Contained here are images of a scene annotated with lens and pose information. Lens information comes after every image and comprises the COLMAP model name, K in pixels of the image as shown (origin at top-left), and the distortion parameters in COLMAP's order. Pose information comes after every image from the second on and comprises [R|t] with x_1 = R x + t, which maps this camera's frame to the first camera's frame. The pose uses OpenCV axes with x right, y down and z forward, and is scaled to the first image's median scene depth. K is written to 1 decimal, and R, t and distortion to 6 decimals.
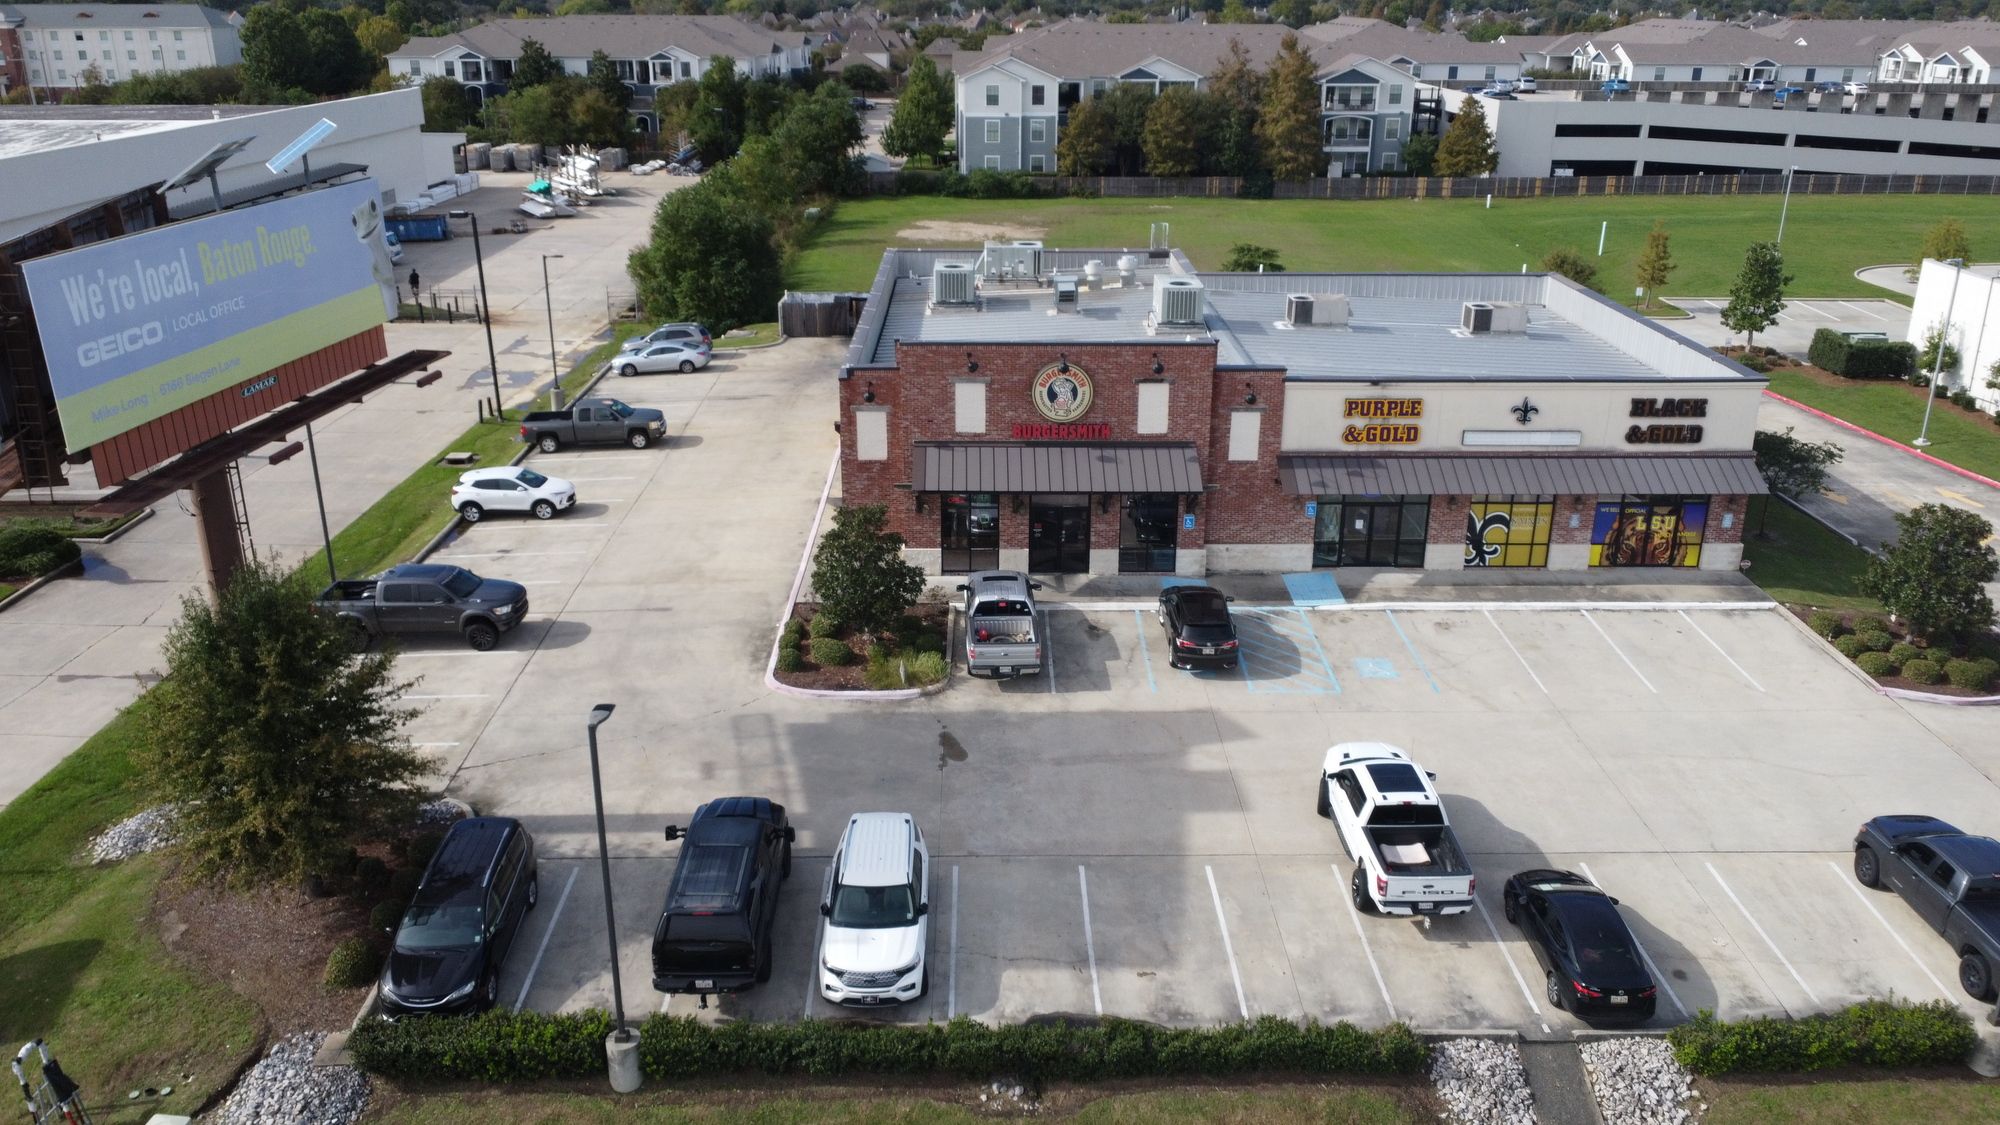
lens RADIAL K [[1512.2, 0, 1001.0], [0, 1512.2, 557.1], [0, 0, 1]] dist [0.001931, -0.011408]
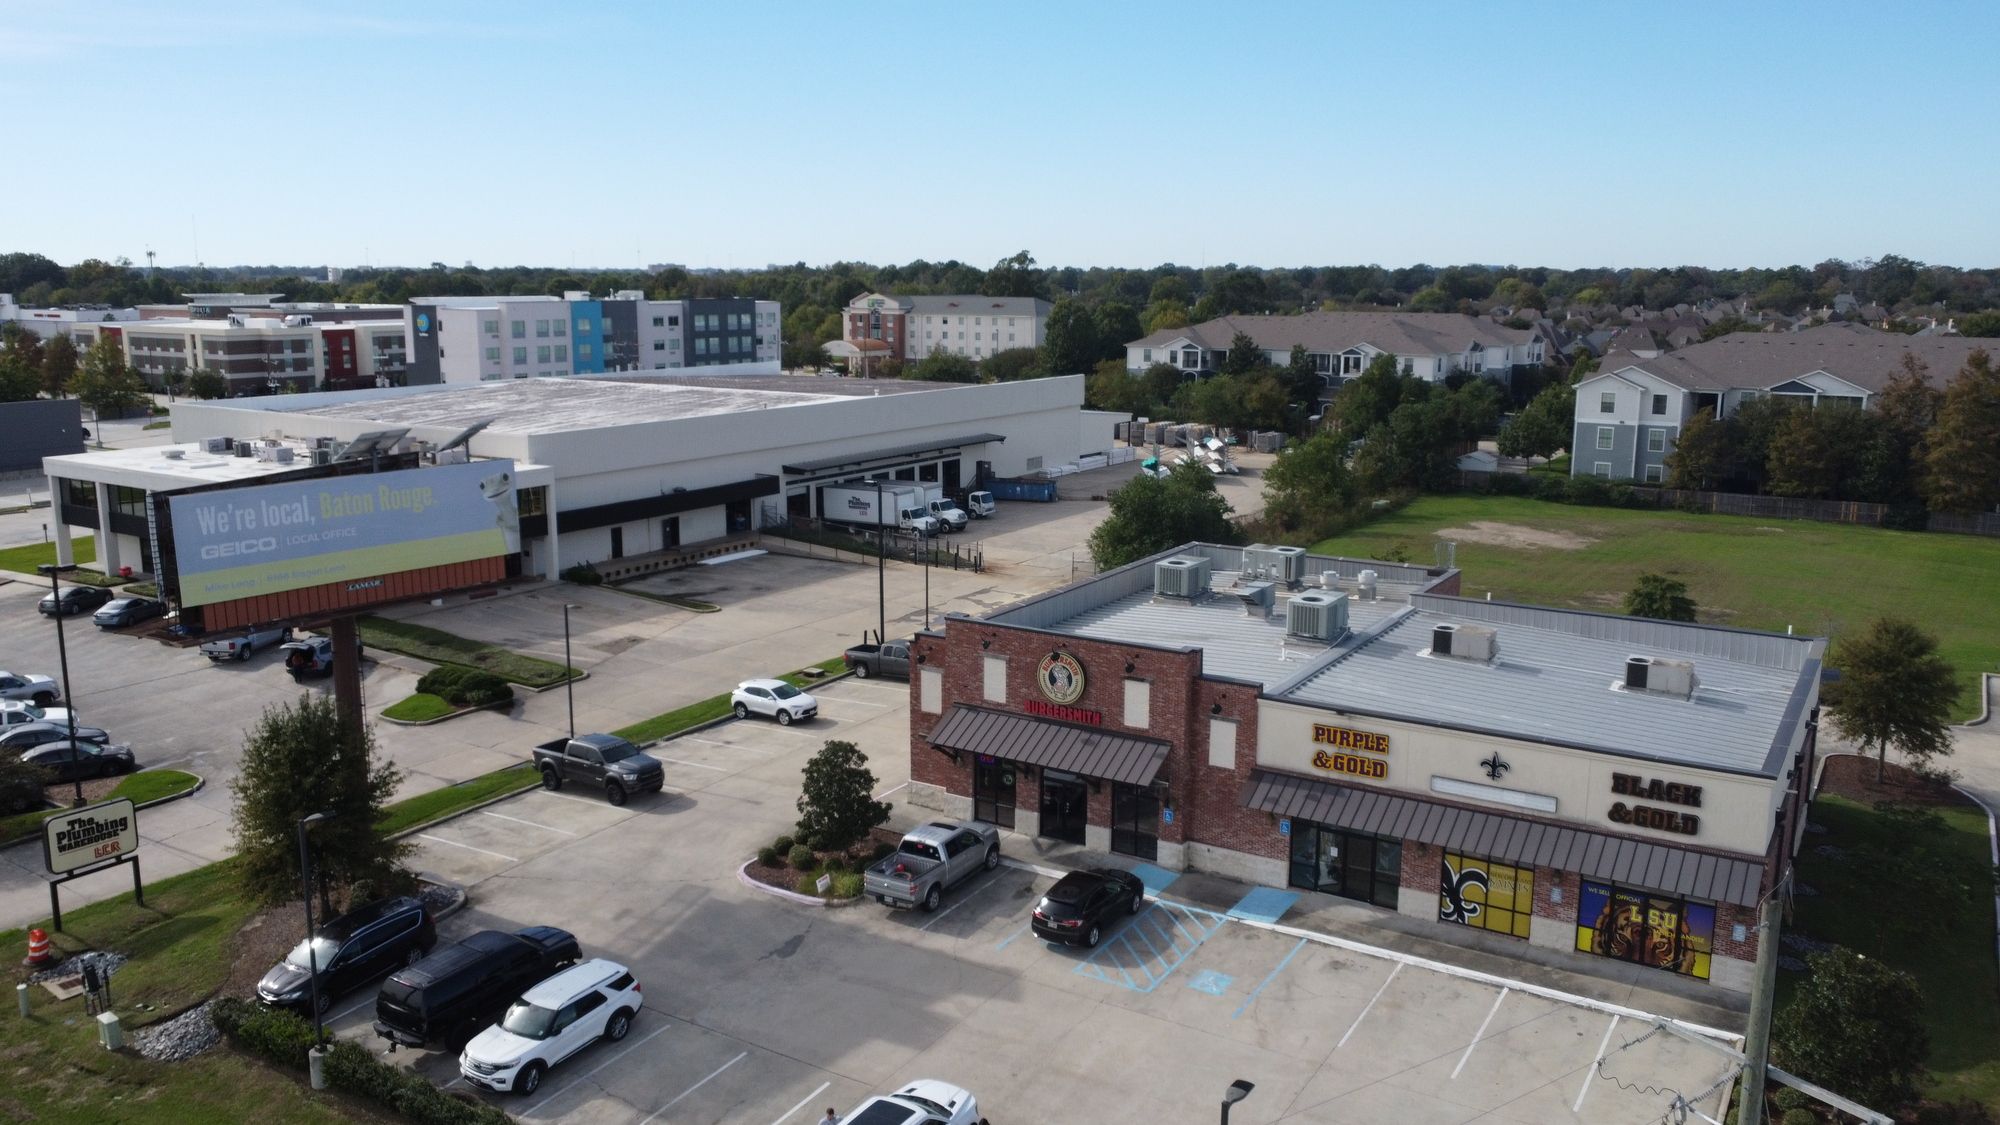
lens RADIAL K [[1512.2, 0, 1001.6], [0, 1512.2, 558.4], [0, 0, 1]] dist [0.001931, -0.011408]
pose [[0.842831, 0.099321, -0.528934, 0.559114], [-0.189553, 0.974629, -0.119031, -0.049977], [0.503692, 0.200584, 0.840274, 0.010970]]
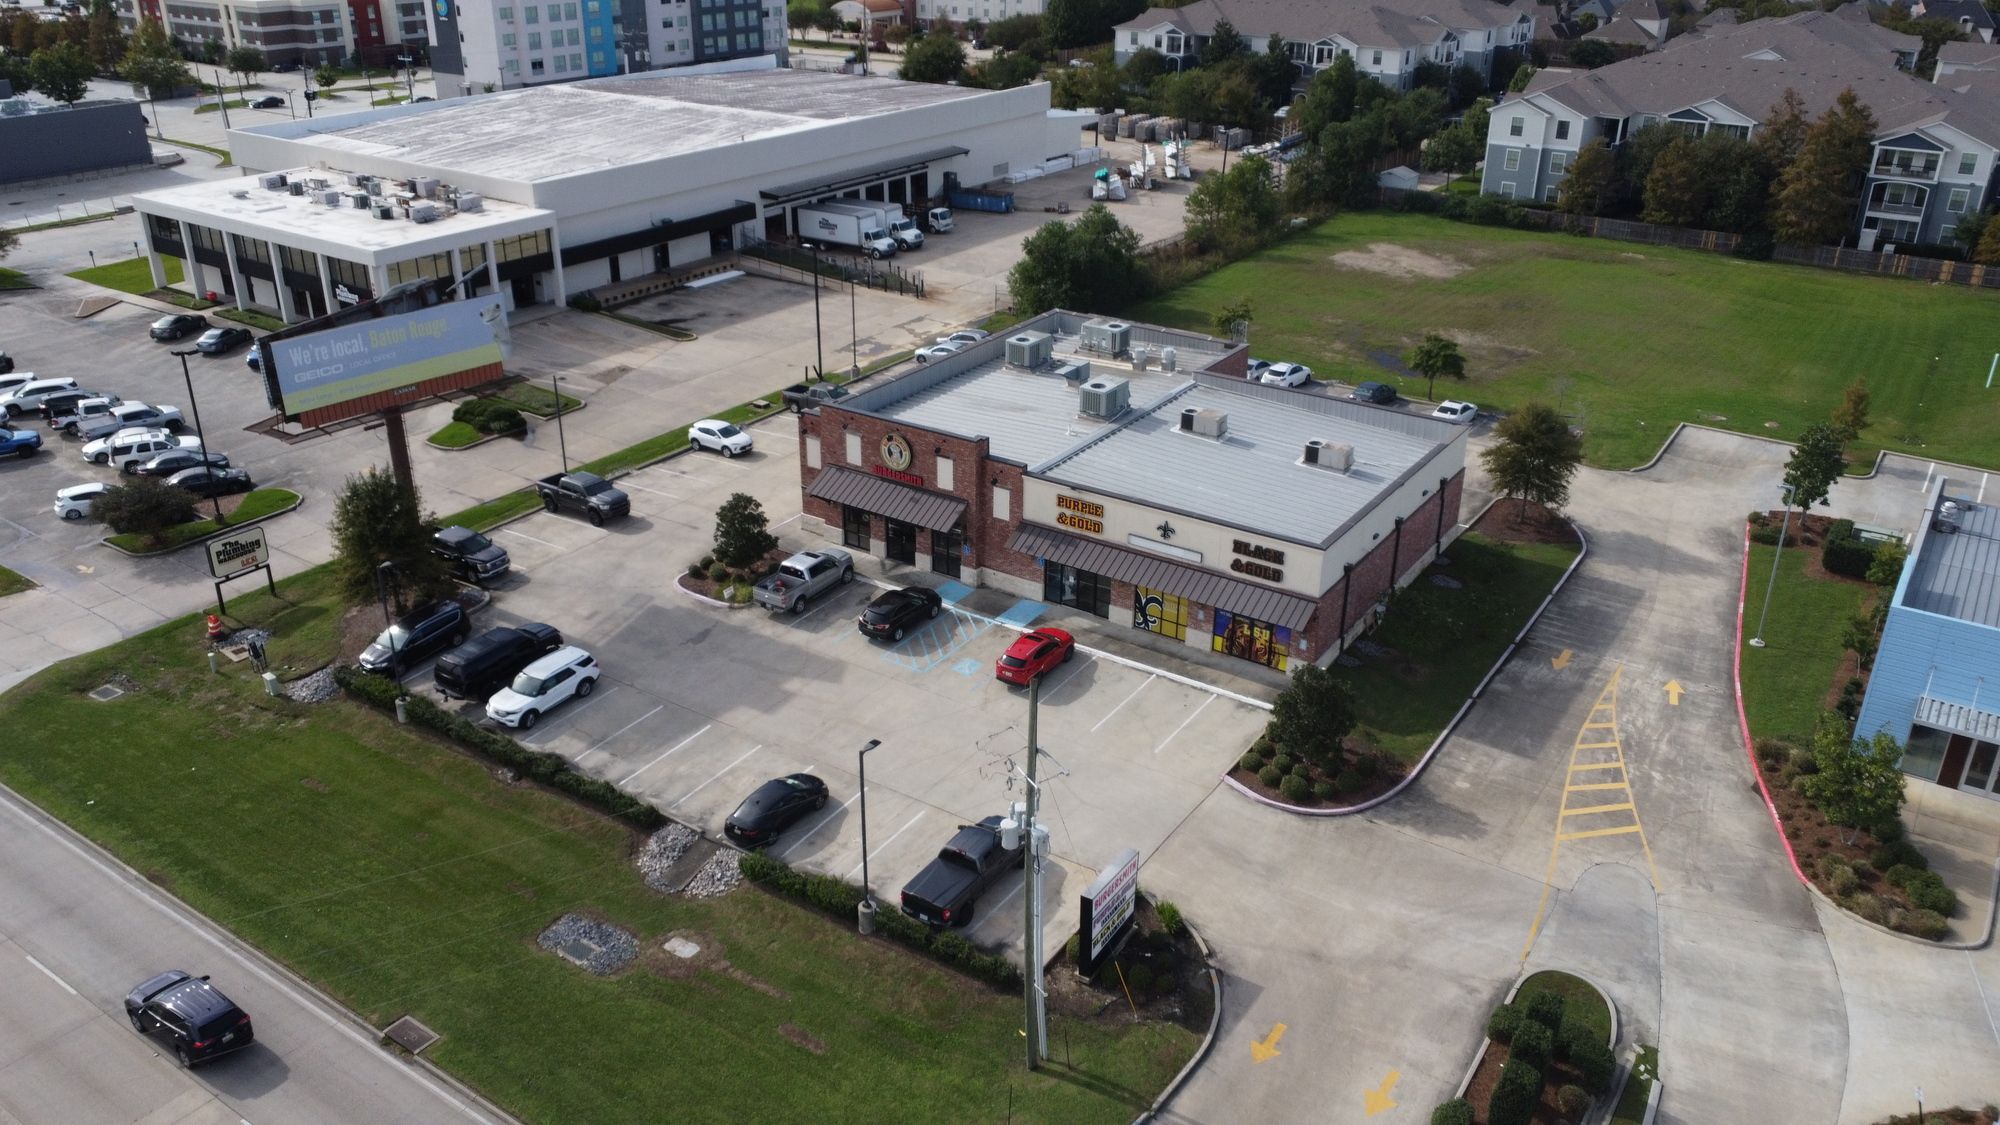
lens RADIAL K [[1512.2, 0, 1000.8], [0, 1512.2, 557.0], [0, 0, 1]] dist [0.001931, -0.011408]
pose [[0.822538, 0.240109, -0.515538, 0.929491], [-0.202967, 0.970746, 0.128286, -0.216512], [0.531259, -0.000883, 0.847209, -0.279913]]
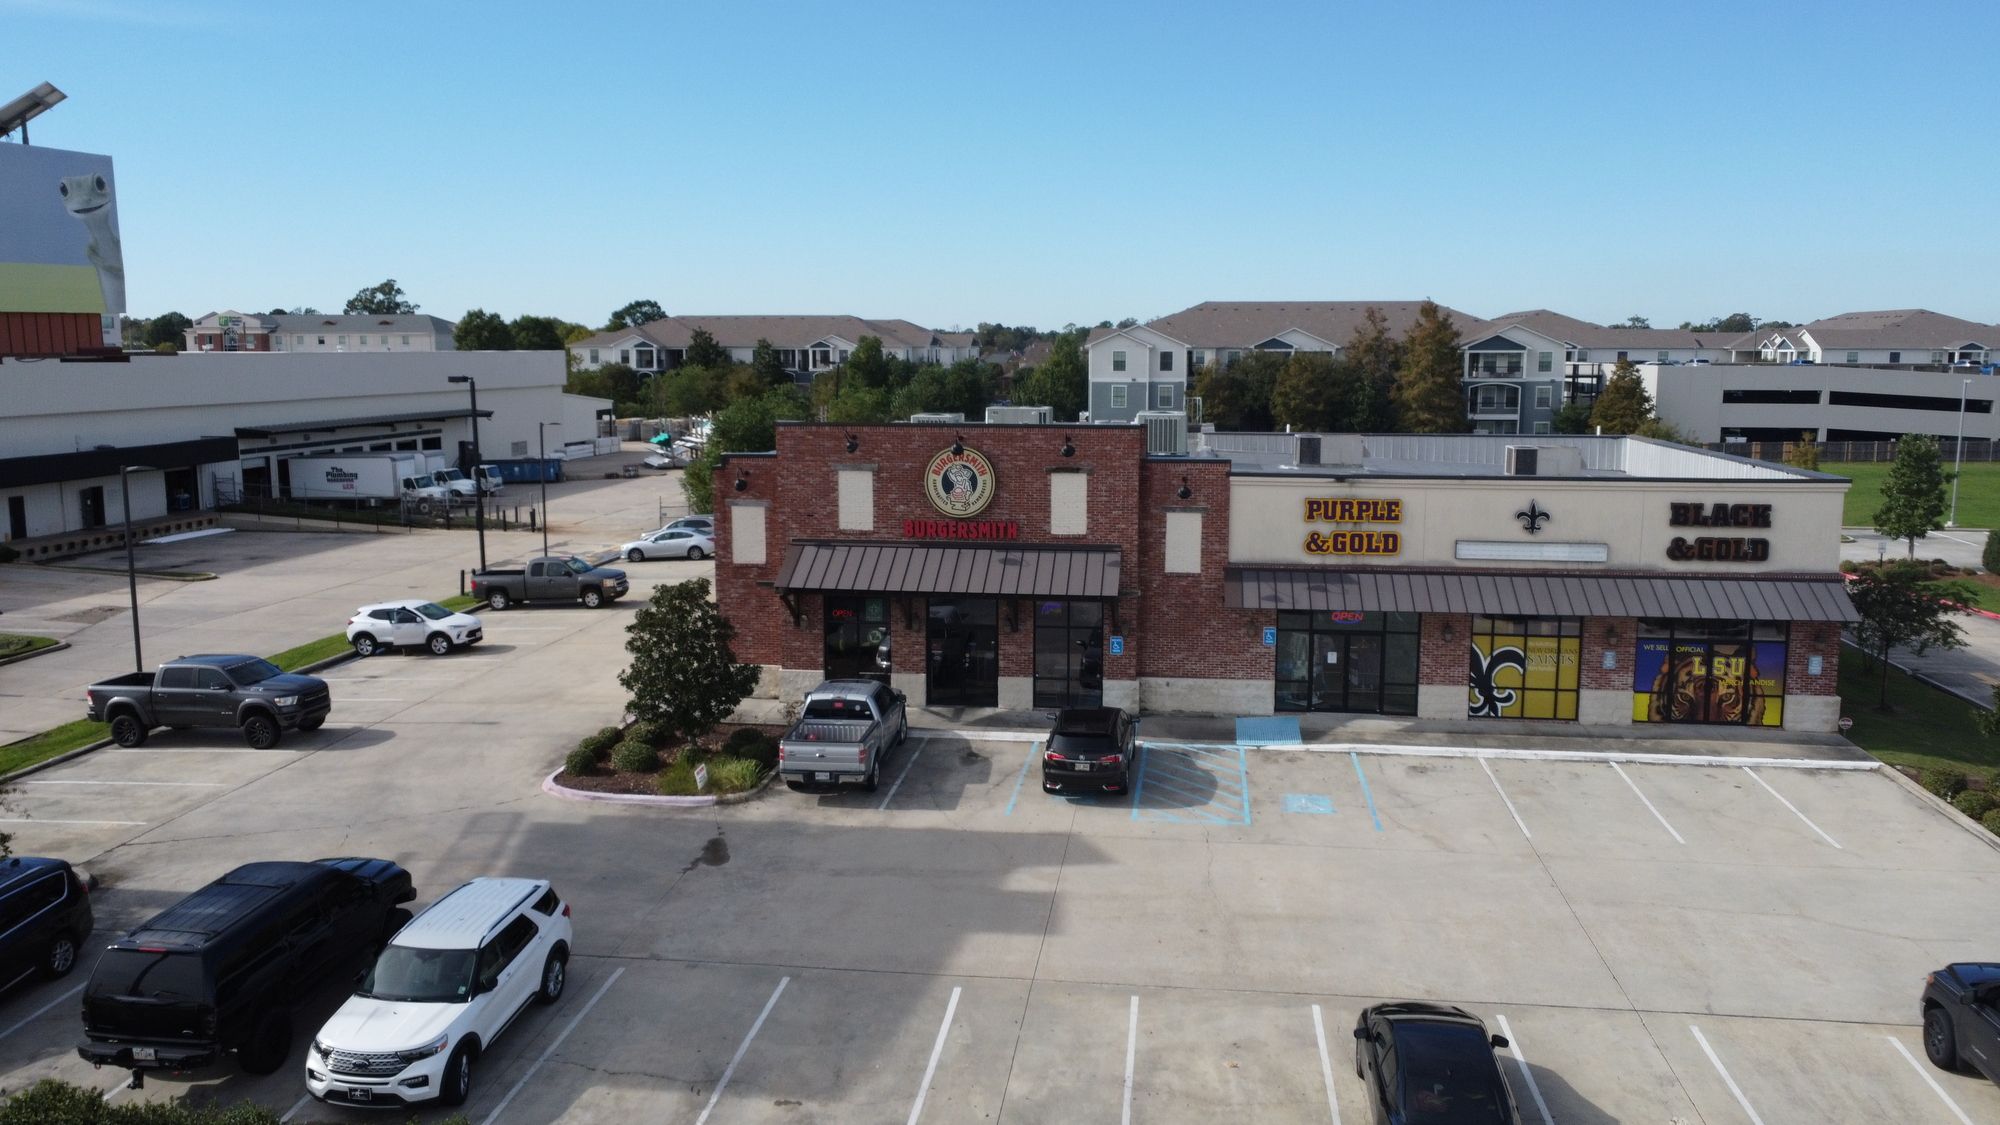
lens RADIAL K [[1512.2, 0, 1000.9], [0, 1512.2, 558.3], [0, 0, 1]] dist [0.001931, -0.011408]
pose [[0.989881, 0.016574, -0.140929, 0.173927], [-0.046935, 0.975497, -0.214950, 0.108523], [0.133913, 0.219389, 0.966403, 0.180301]]
